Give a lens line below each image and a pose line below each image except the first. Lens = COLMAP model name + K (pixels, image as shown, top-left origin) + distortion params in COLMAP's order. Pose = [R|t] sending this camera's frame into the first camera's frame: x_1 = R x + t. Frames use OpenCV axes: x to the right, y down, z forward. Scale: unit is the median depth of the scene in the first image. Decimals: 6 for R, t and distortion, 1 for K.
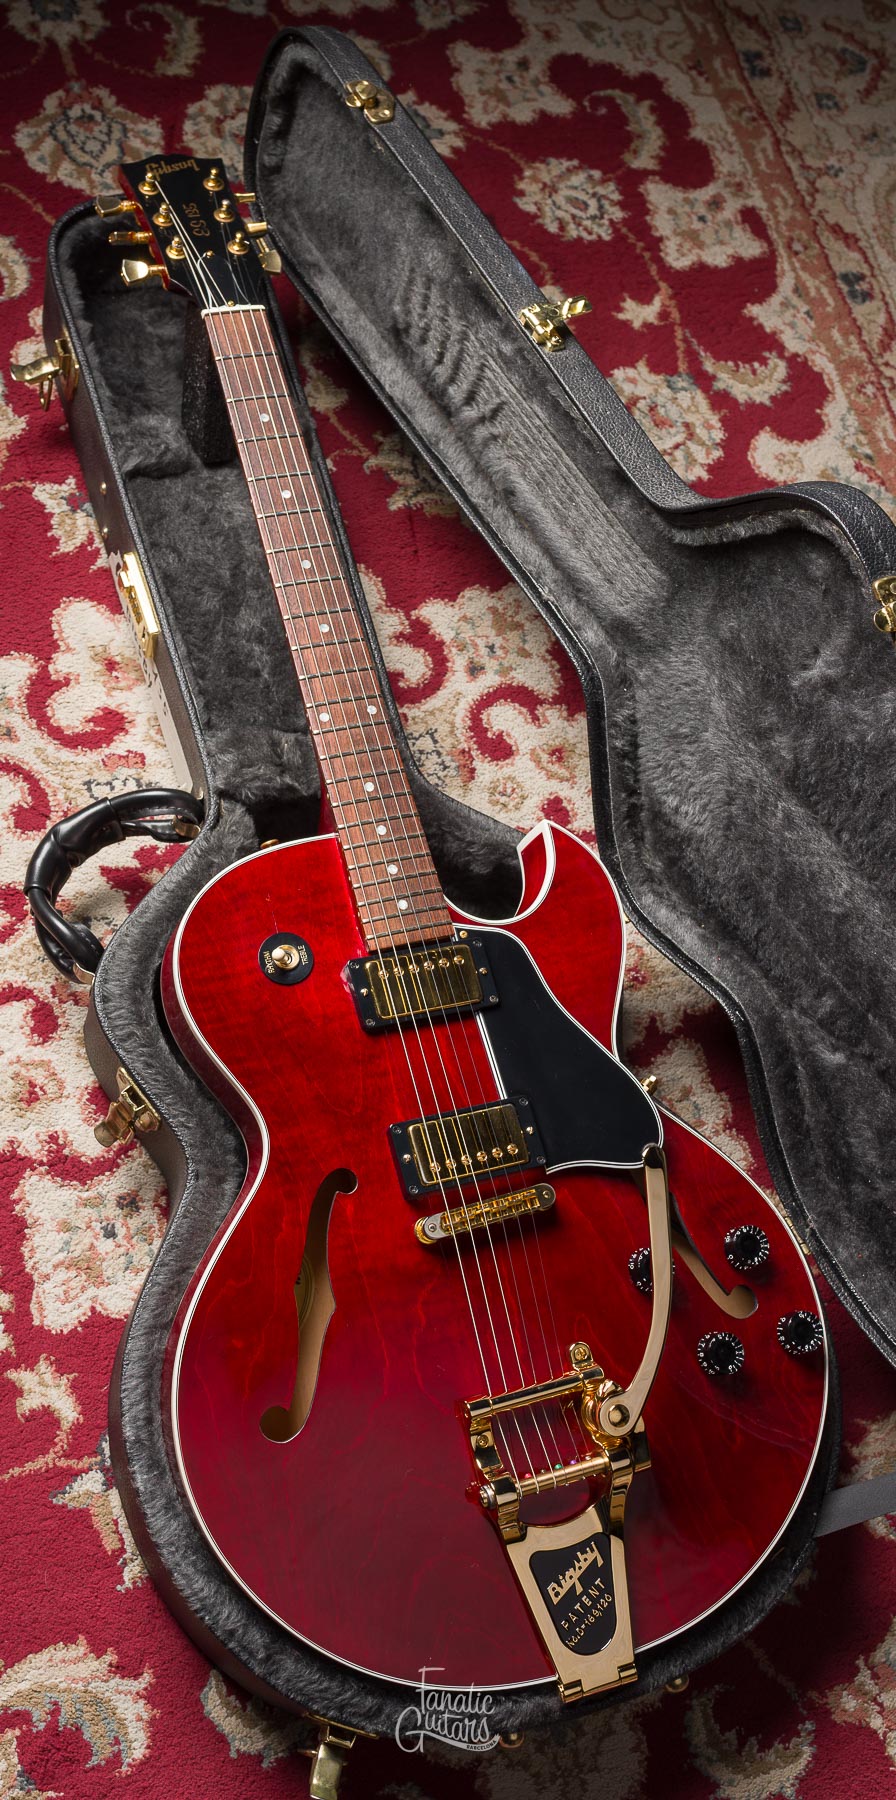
lens RADIAL K [[1797.9, 0, 391.5], [0, 1797.9, 918.0], [0, 0, 1]] dist [0.005597, 0.003499]
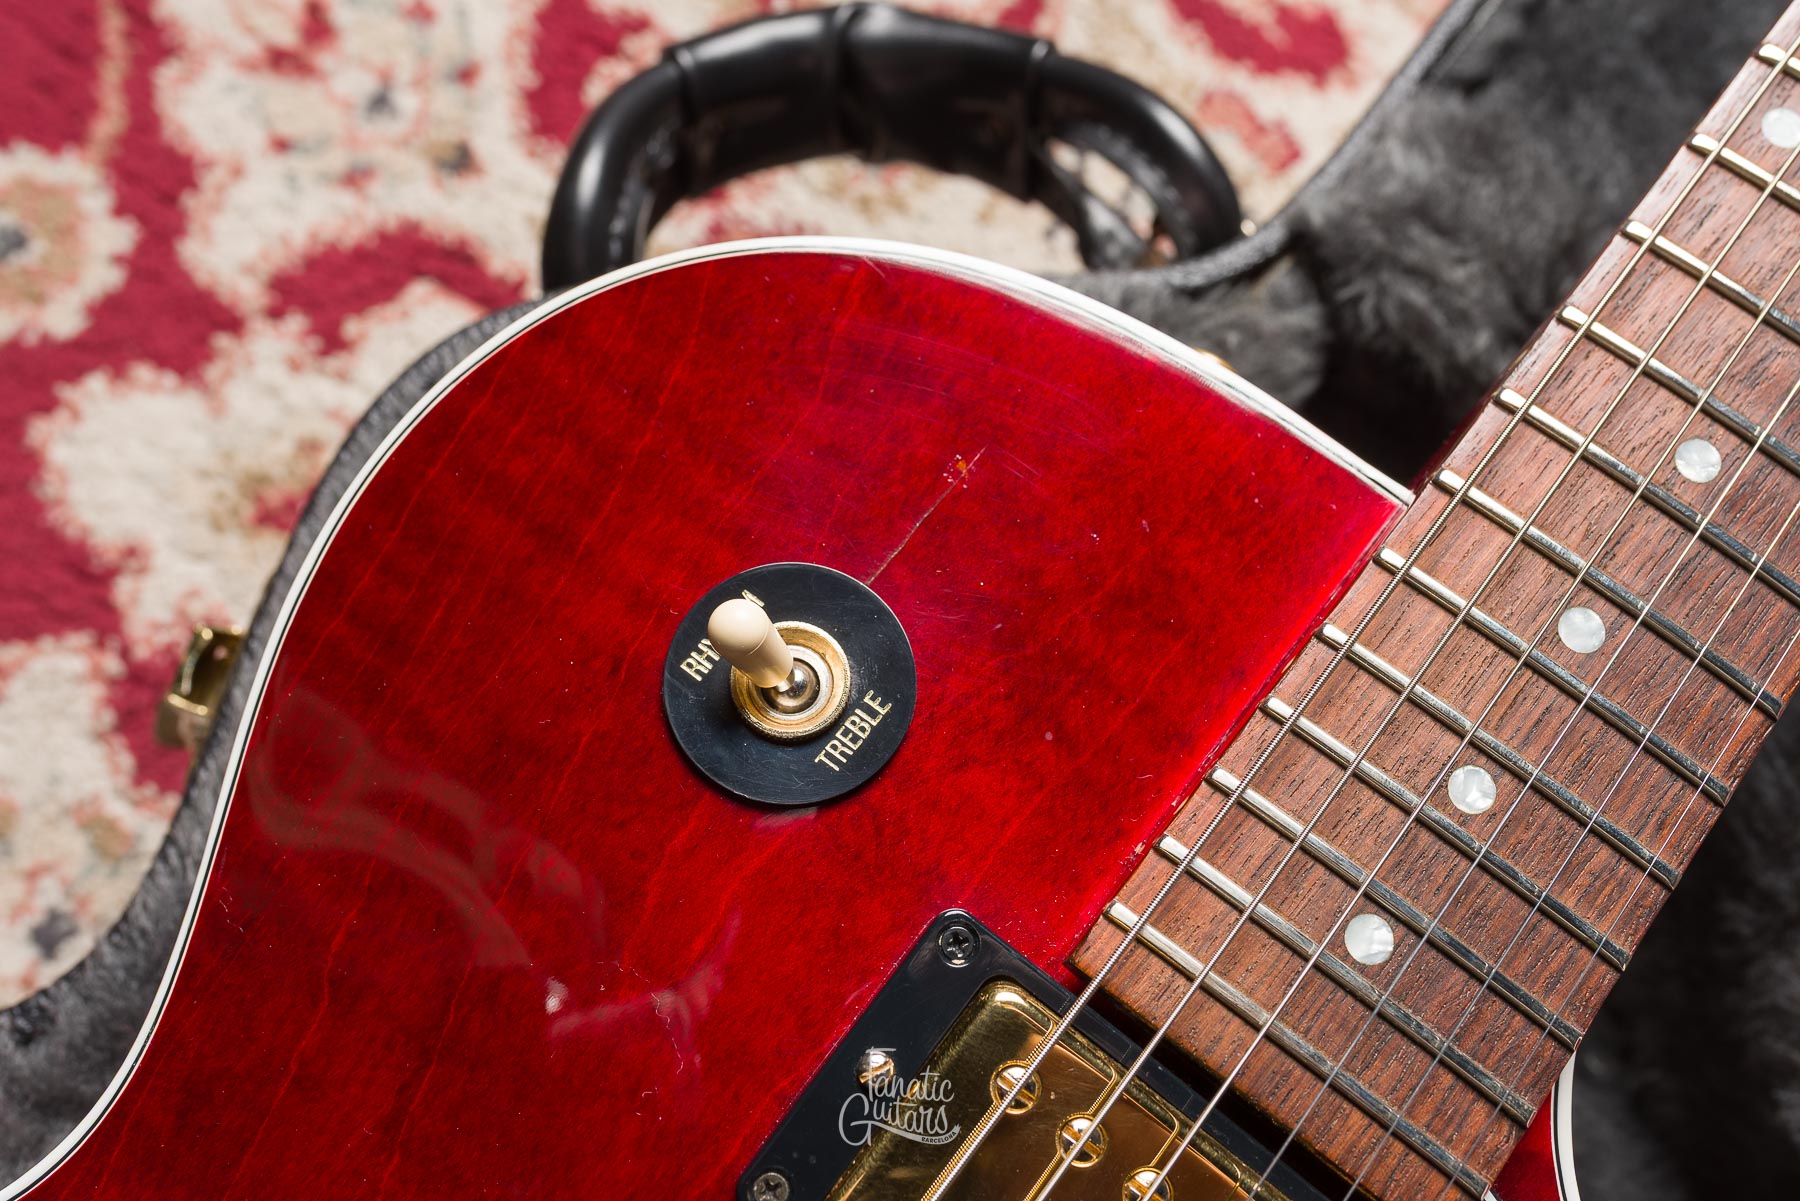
lens RADIAL K [[1813.6, 0, 924.4], [0, 1813.6, 600.1], [0, 0, 1]] dist [0.003903, 0.002642]
pose [[0.592220, 0.689695, -0.416649, 0.030820], [-0.717814, 0.686490, 0.116081, -0.018717], [0.366086, 0.230331, 0.901626, 0.699120]]
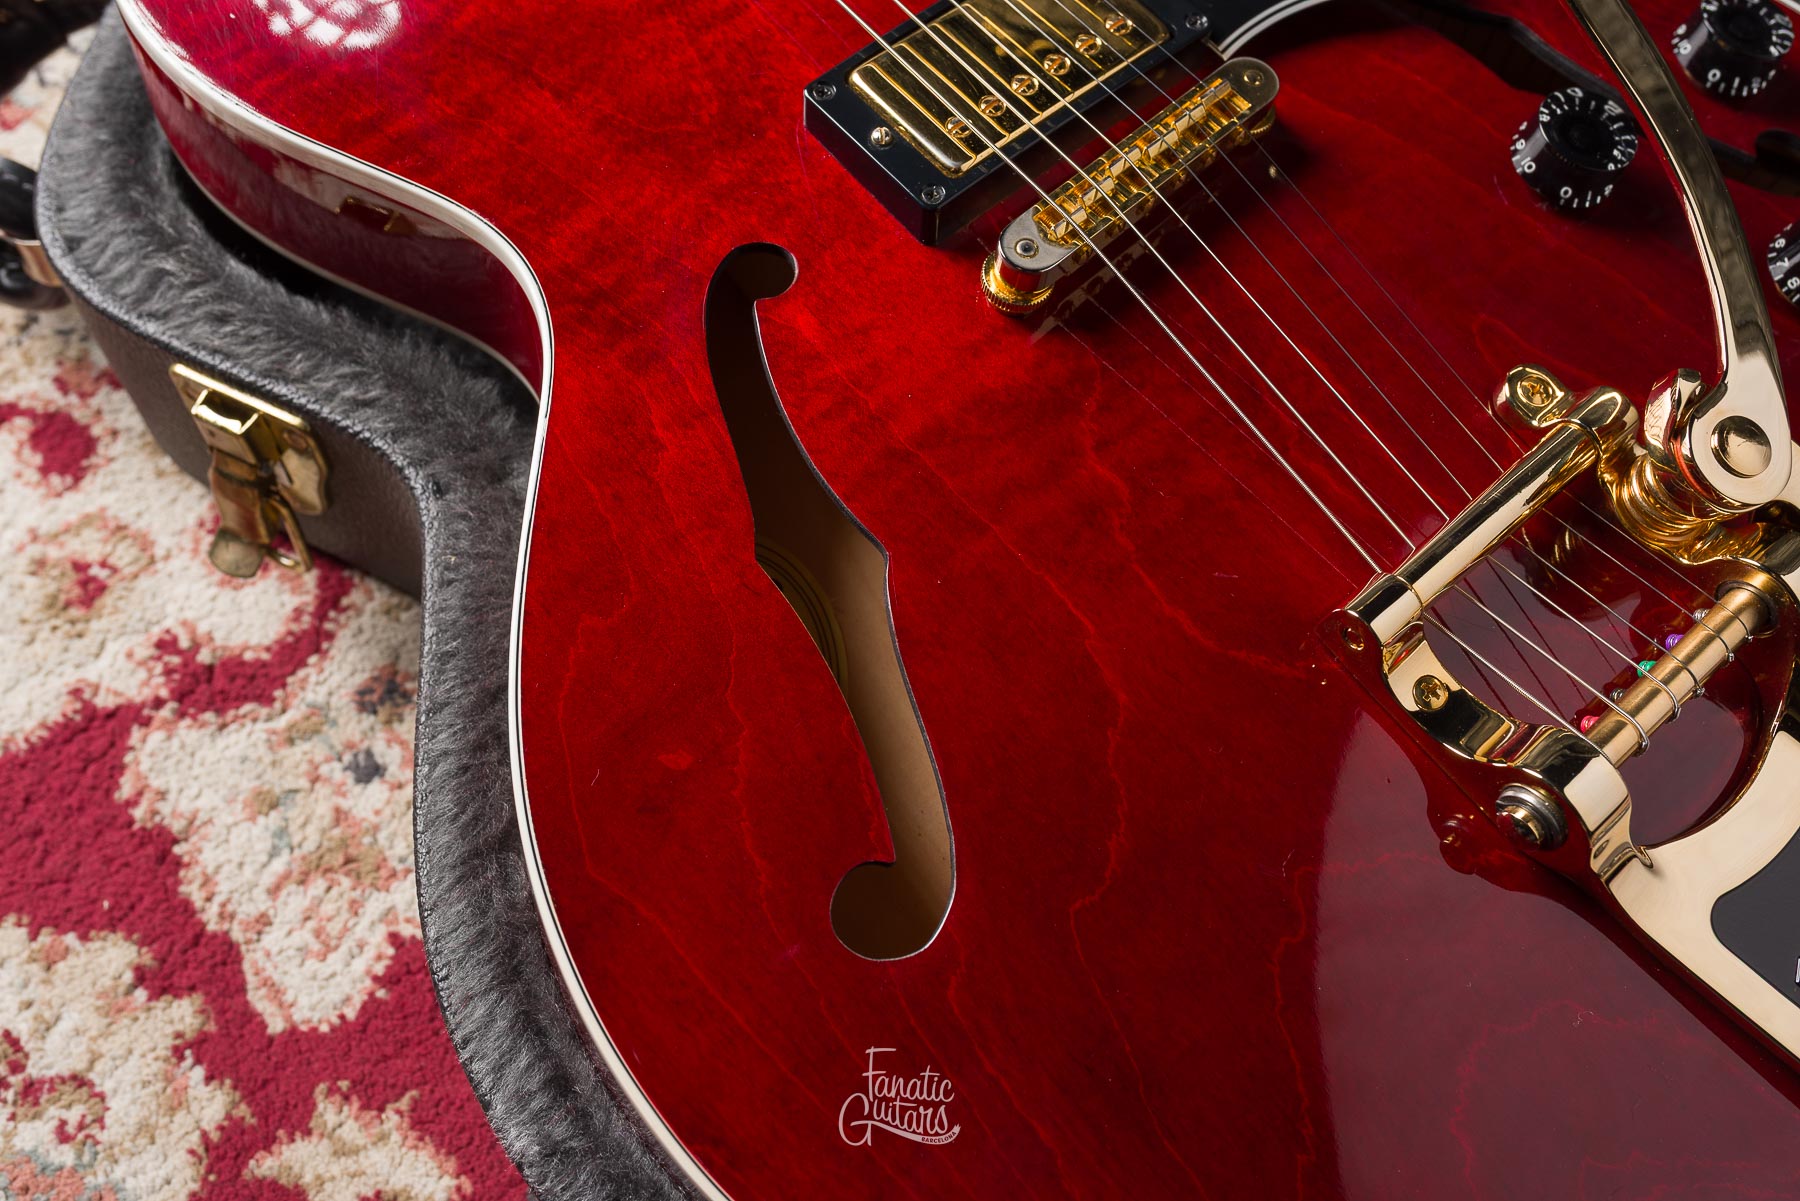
lens RADIAL K [[1735.2, 0, 899.4], [0, 1735.2, 590.1], [0, 0, 1]] dist [0.002259, 0.002766]
pose [[0.891210, -0.451800, 0.040270, -0.037816], [0.453017, 0.891032, -0.028944, 0.193192], [-0.022804, 0.044038, 0.998770, 0.543400]]
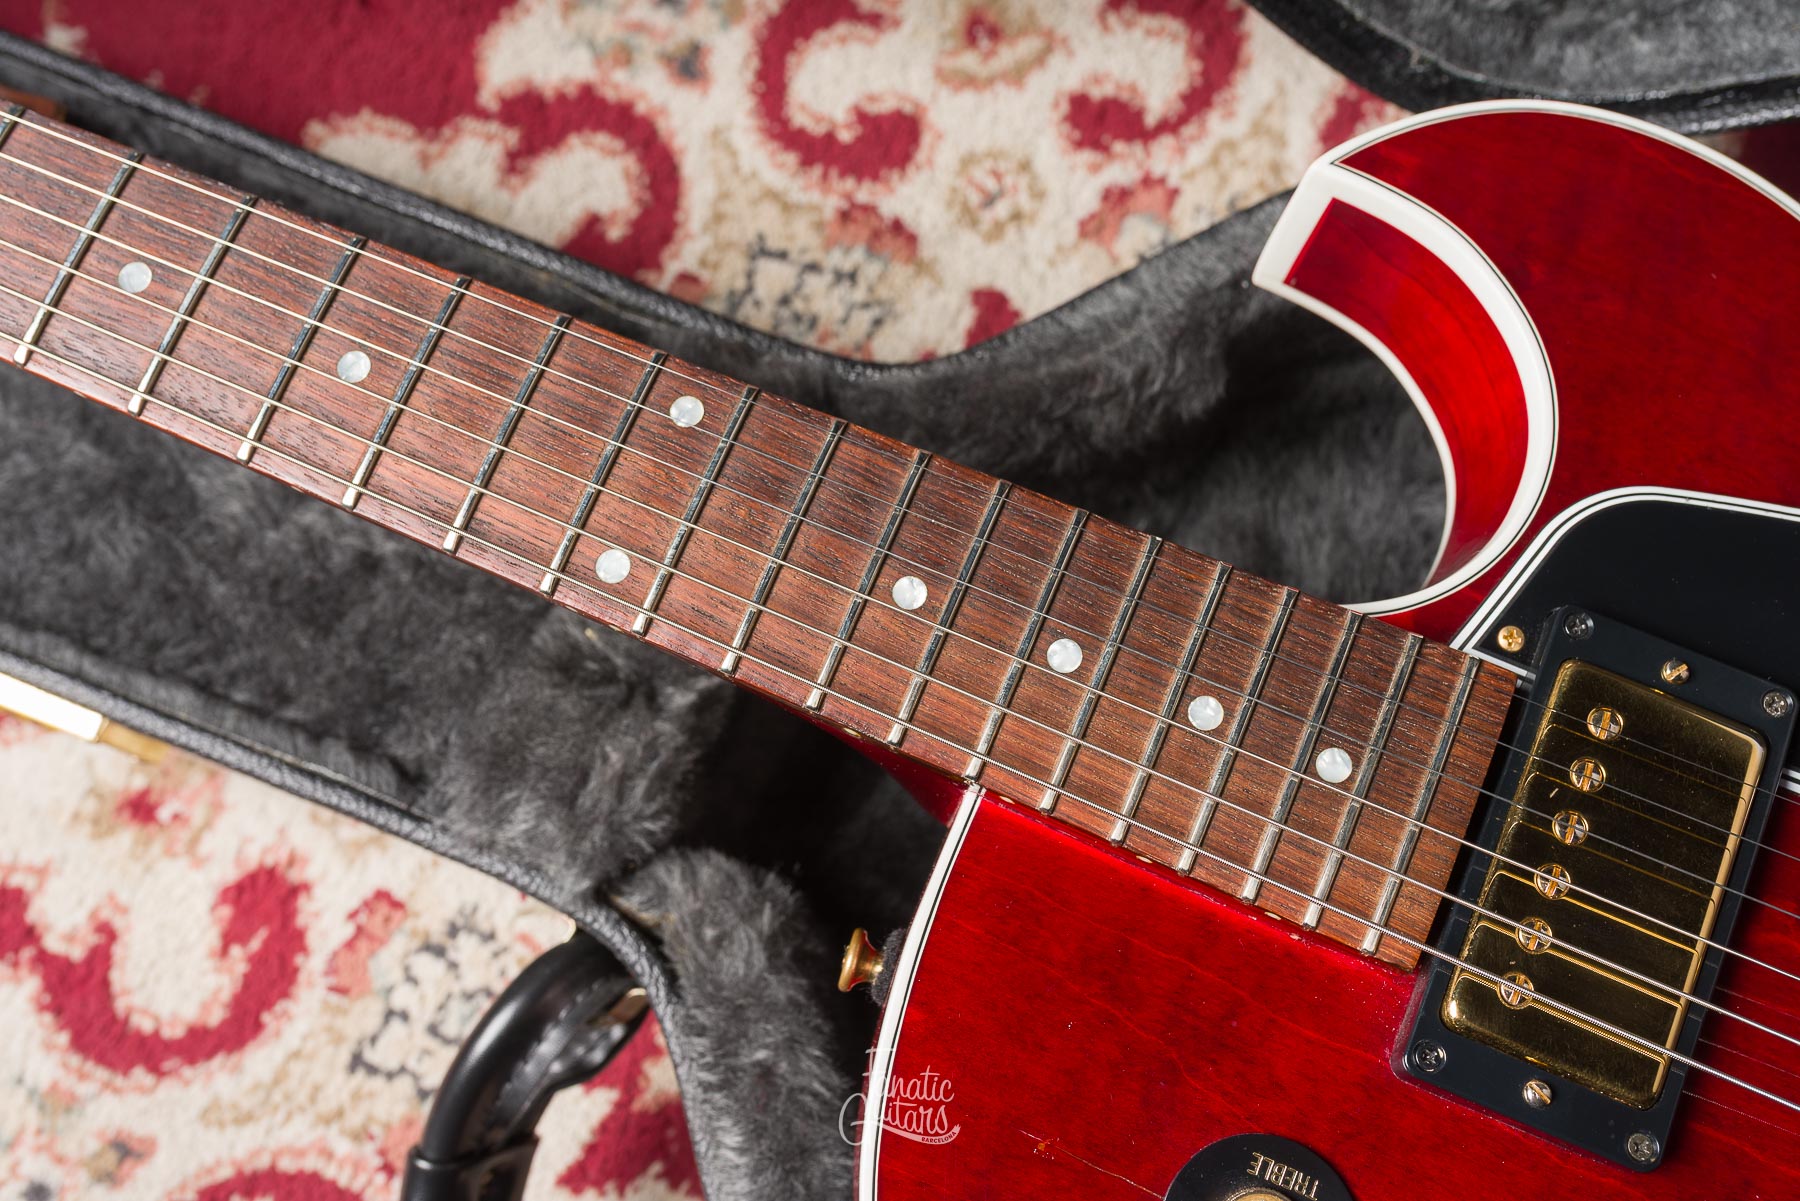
lens RADIAL K [[1750.6, 0, 899.9], [0, 1750.6, 594.4], [0, 0, 1]] dist [0.011678, -0.005697]
pose [[0.601882, -0.796660, -0.055419, 0.001636], [0.791675, 0.586126, 0.172358, -0.109593], [-0.104829, -0.147613, 0.983474, 0.654631]]
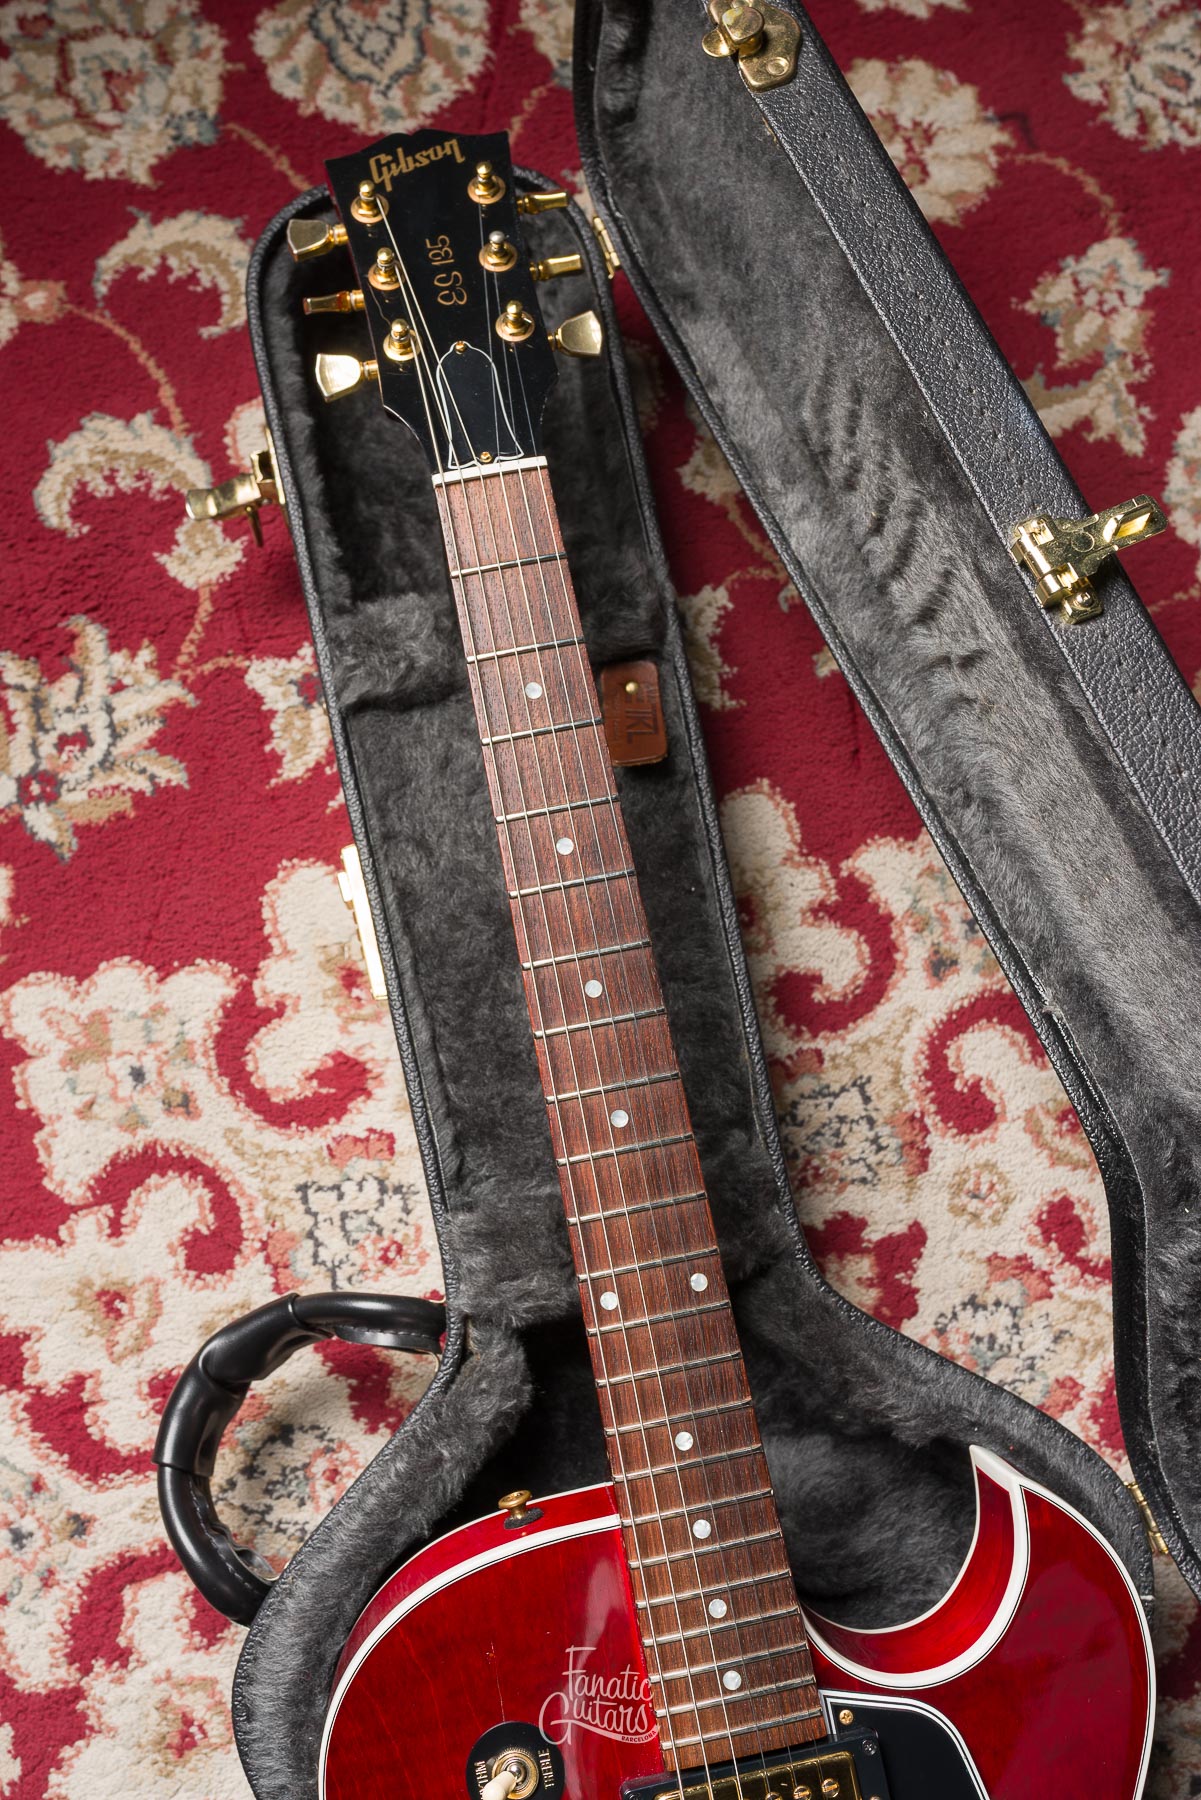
lens RADIAL K [[1700.4, 0, 622.9], [0, 1700.4, 897.2], [0, 0, 1]] dist [0.004347, -0.000005]
pose [[0.981034, 0.042773, -0.189057, 0.054277], [-0.007449, 0.982948, 0.183731, -0.298031], [0.193692, -0.178838, 0.964624, 0.472570]]
